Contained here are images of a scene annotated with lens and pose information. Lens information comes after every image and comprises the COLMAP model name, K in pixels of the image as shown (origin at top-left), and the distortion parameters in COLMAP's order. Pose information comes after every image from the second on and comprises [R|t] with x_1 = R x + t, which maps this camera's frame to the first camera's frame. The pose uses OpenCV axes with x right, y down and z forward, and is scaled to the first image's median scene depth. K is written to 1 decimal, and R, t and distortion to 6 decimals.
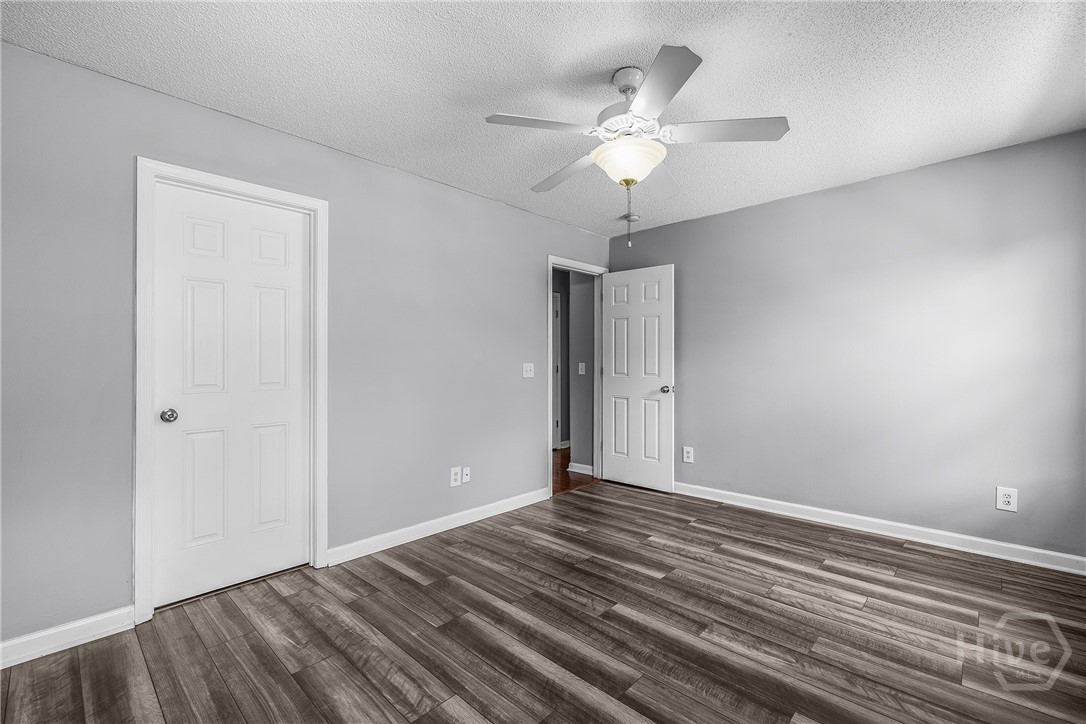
lens RADIAL K [[464.5, 0, 551.0], [0, 464.5, 362.2], [0, 0, 1]] dist [0.000916, 0.000309]
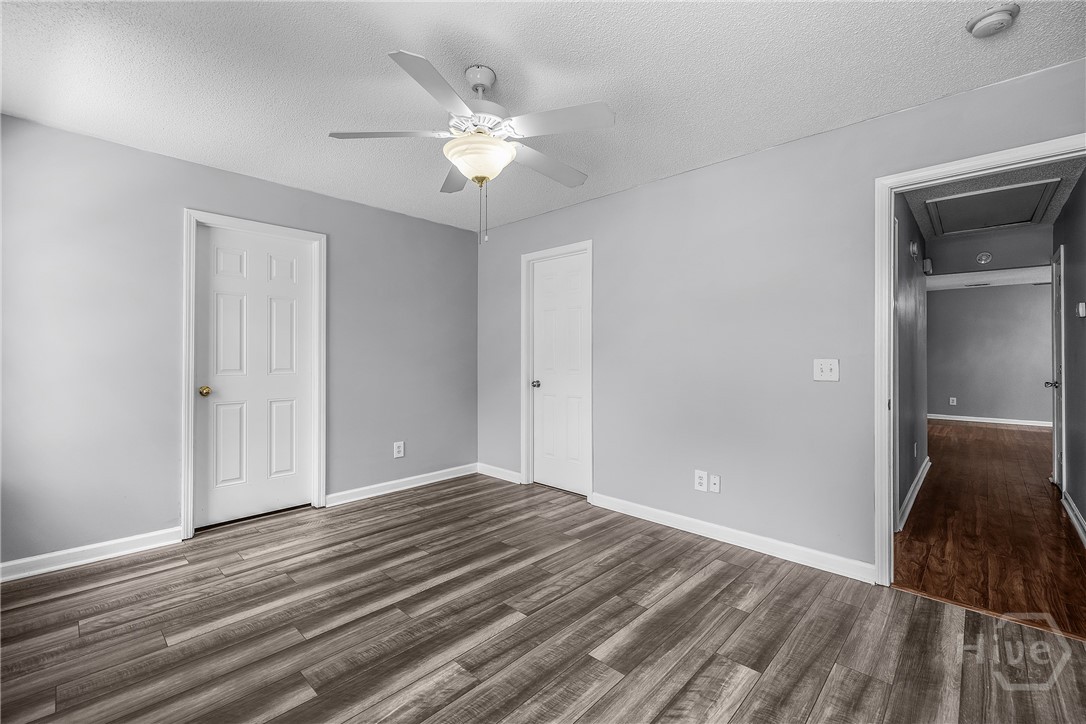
lens RADIAL K [[464.5, 0, 550.8], [0, 464.5, 356.3], [0, 0, 1]] dist [0.000916, 0.000309]
pose [[-0.000583, 0.003810, -0.999993, 0.980385], [-0.002223, 0.999990, 0.003811, -0.005733], [0.999997, 0.002225, -0.000574, 0.954907]]
